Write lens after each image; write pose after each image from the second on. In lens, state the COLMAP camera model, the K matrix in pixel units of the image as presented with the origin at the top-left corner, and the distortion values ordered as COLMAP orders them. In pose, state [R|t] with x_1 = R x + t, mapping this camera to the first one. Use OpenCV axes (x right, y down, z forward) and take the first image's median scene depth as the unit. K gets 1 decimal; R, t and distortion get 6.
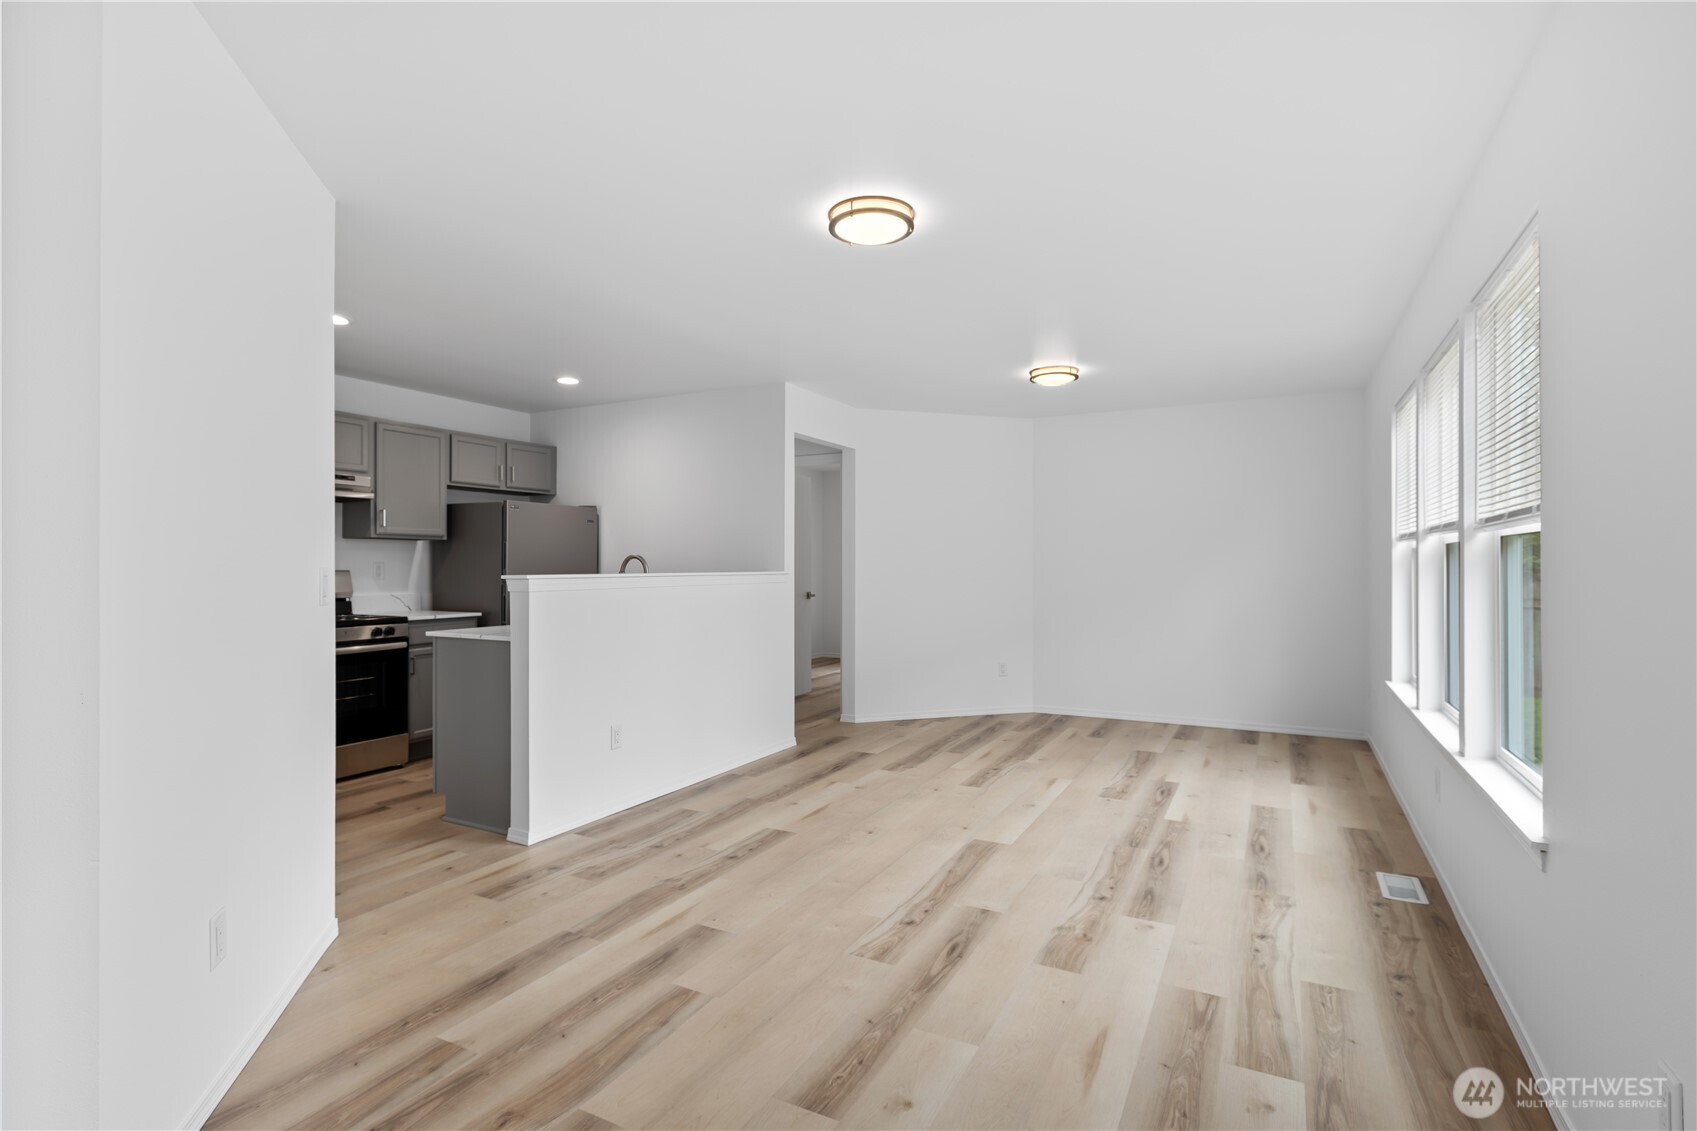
lens RADIAL K [[813.3, 0, 839.7], [0, 813.3, 556.6], [0, 0, 1]] dist [-0.004412, -0.001242]
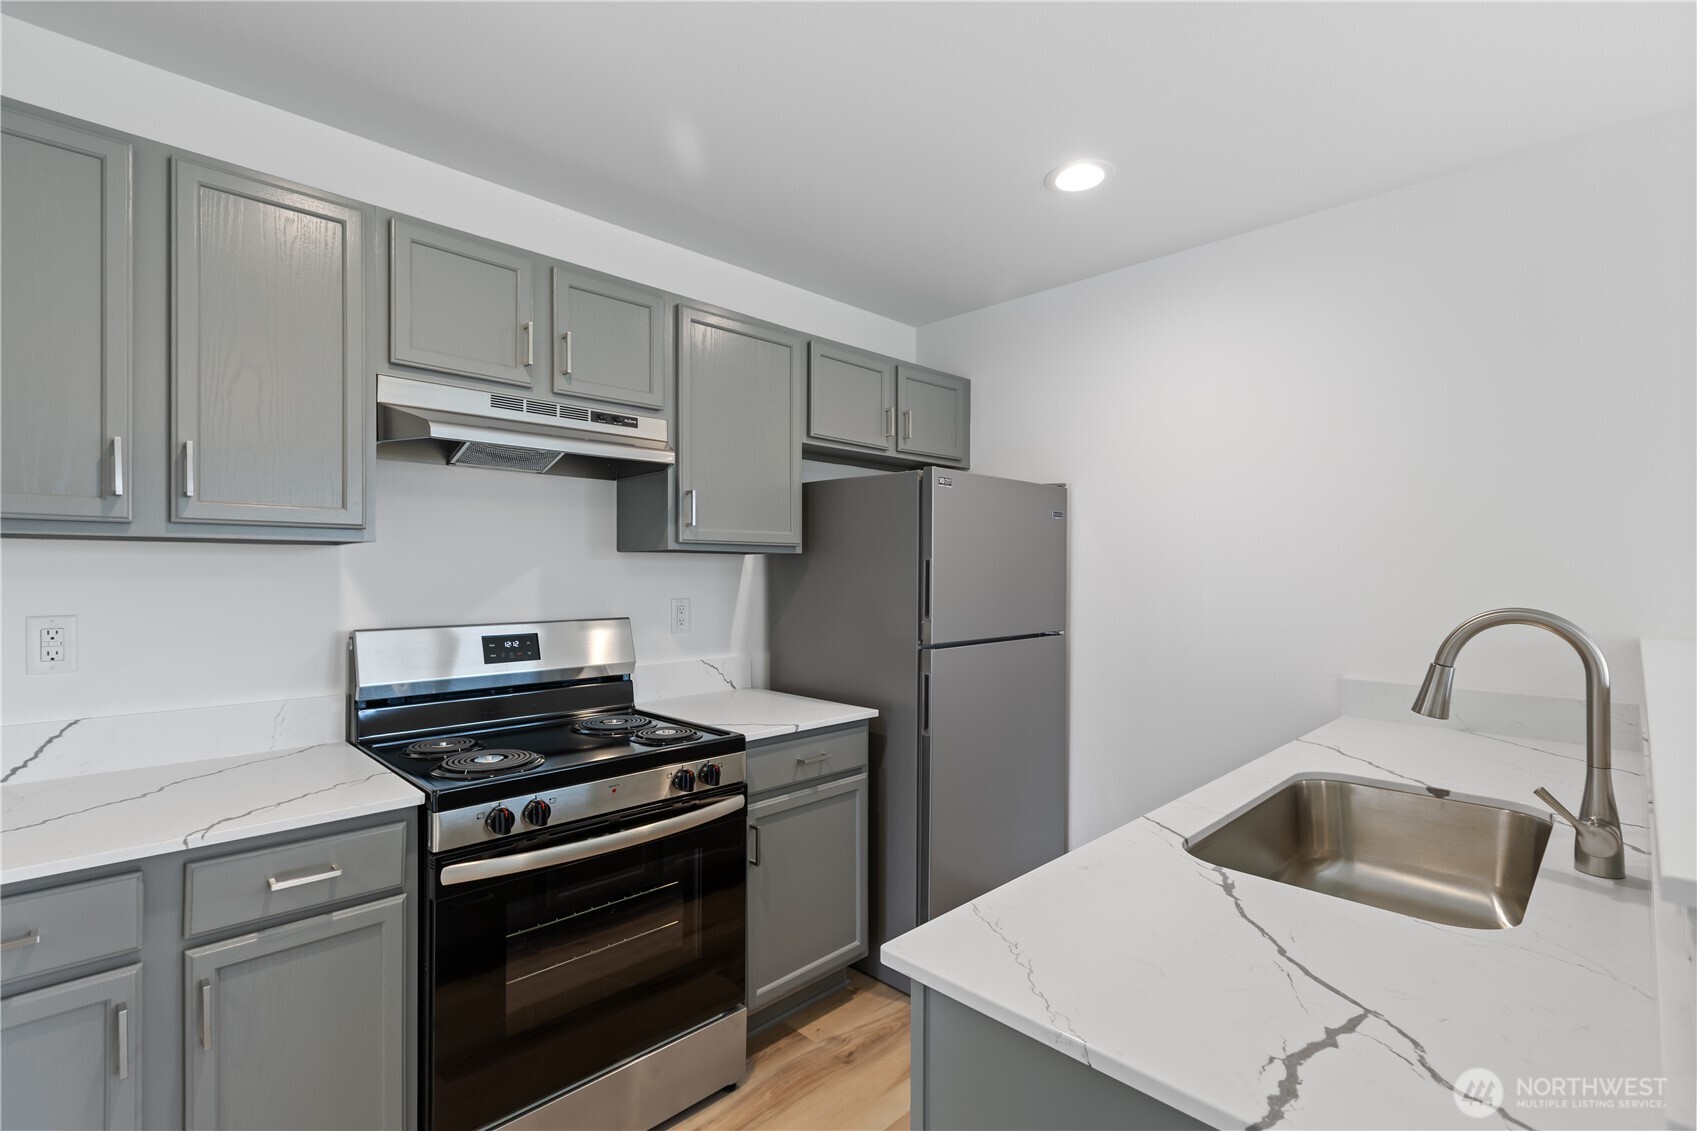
lens RADIAL K [[778.3, 0, 835.6], [0, 778.3, 570.8], [0, 0, 1]] dist [0.006897, -0.002073]
pose [[0.955955, 0.005863, -0.293454, -0.489020], [-0.002170, 0.999914, 0.012909, -0.024452], [0.293504, -0.011704, 0.955886, 0.829271]]
